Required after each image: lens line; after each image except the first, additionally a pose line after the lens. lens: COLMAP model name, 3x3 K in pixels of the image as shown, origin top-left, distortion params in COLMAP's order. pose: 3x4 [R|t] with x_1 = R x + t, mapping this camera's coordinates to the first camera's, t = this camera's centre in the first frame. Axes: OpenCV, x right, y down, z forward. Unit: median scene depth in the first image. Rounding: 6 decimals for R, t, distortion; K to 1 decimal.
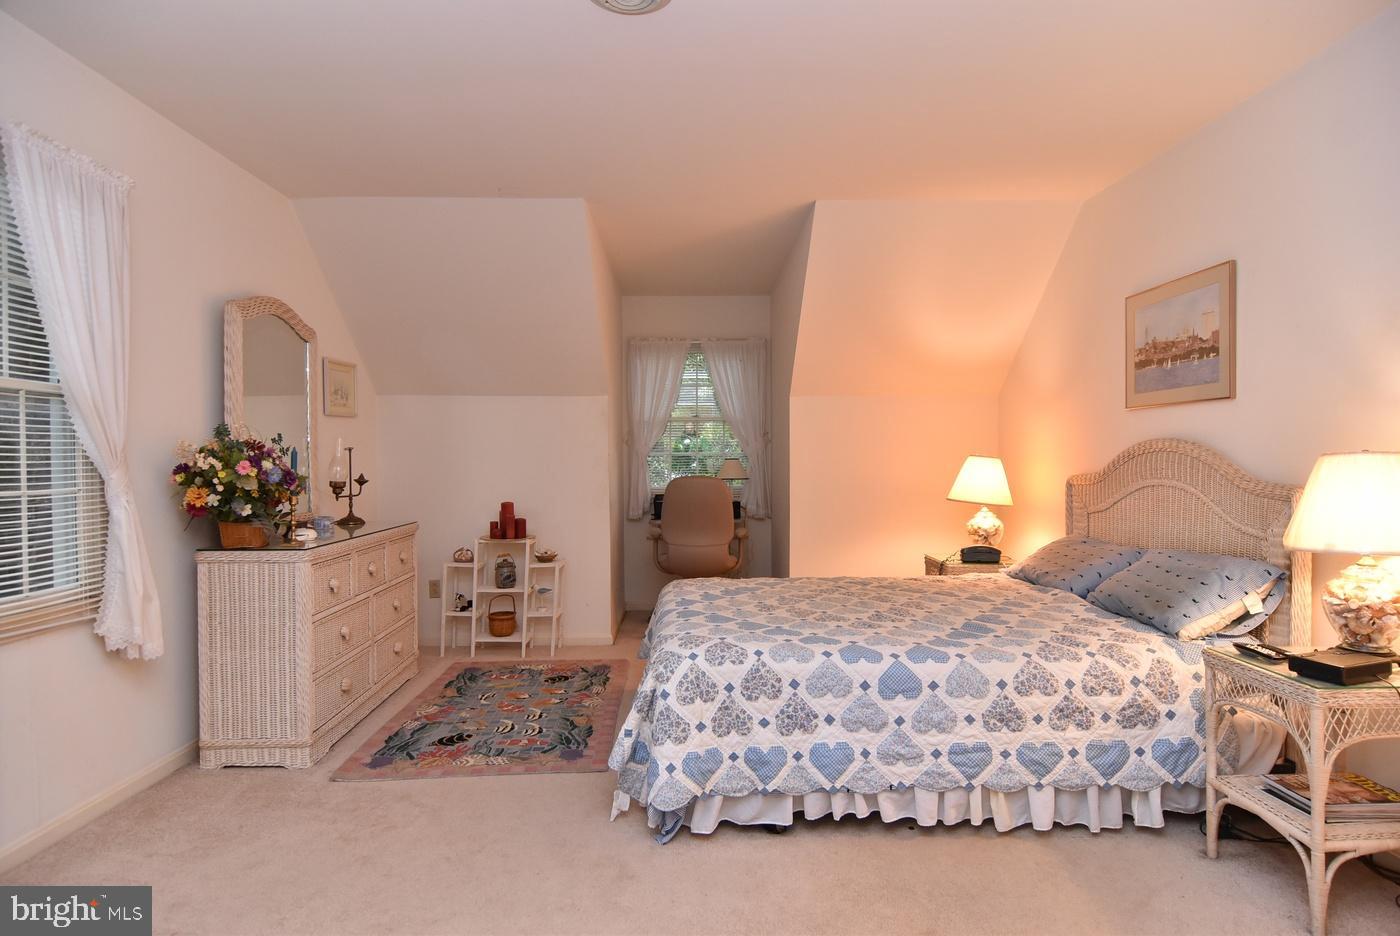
lens RADIAL K [[755.8, 0, 703.8], [0, 755.8, 474.7], [0, 0, 1]] dist [-0.003984, -0.006376]
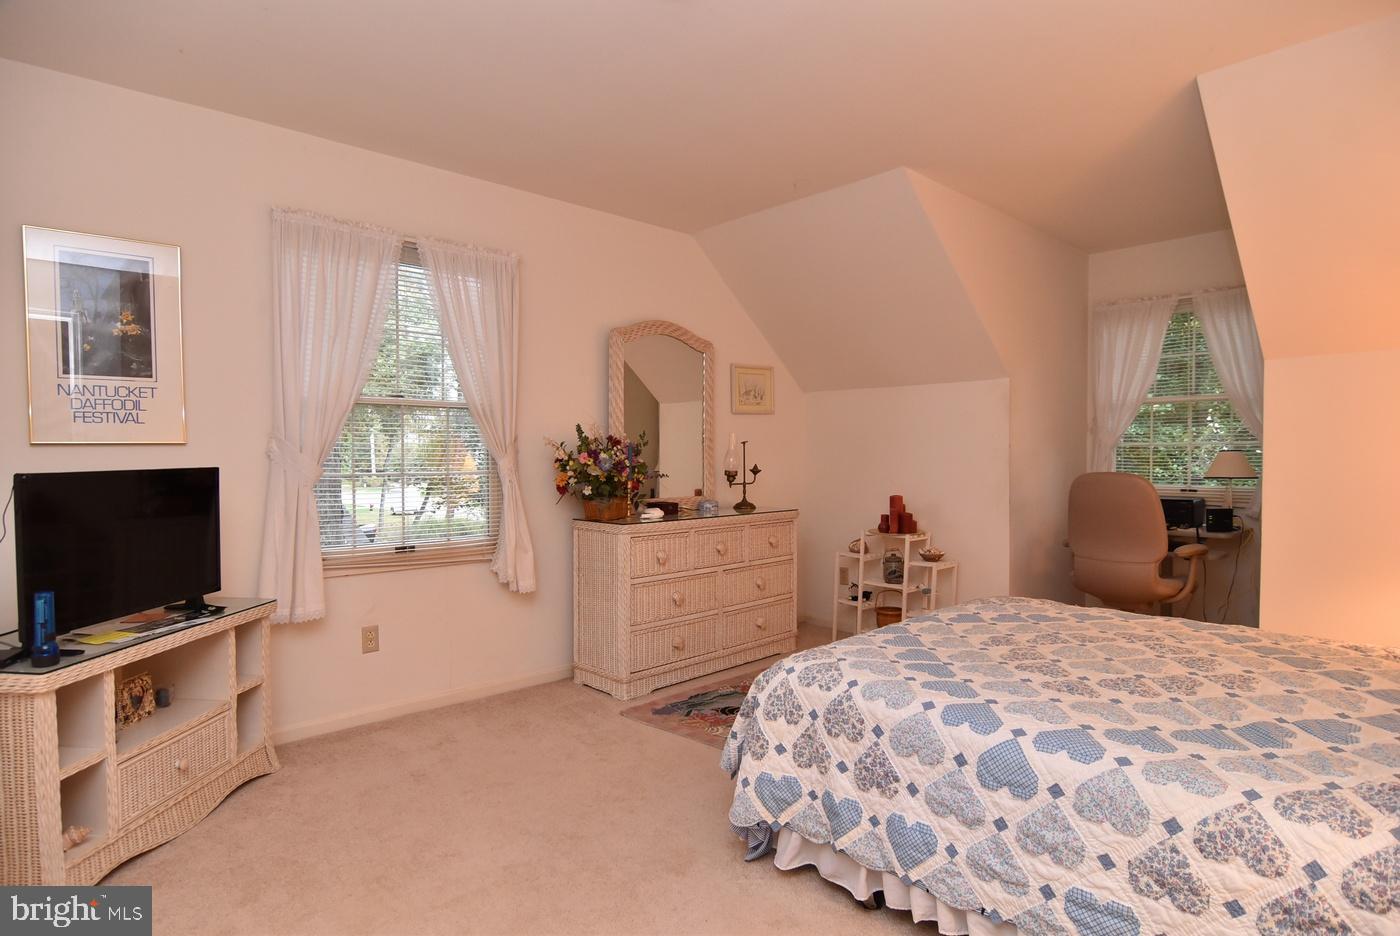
lens RADIAL K [[754.4, 0, 696.8], [0, 754.4, 476.4], [0, 0, 1]] dist [-0.007497, -0.008703]
pose [[0.666546, 0.022978, -0.745110, 0.581037], [-0.014257, 0.999735, 0.018077, -0.004272], [0.745327, -0.001426, 0.666697, 0.326390]]
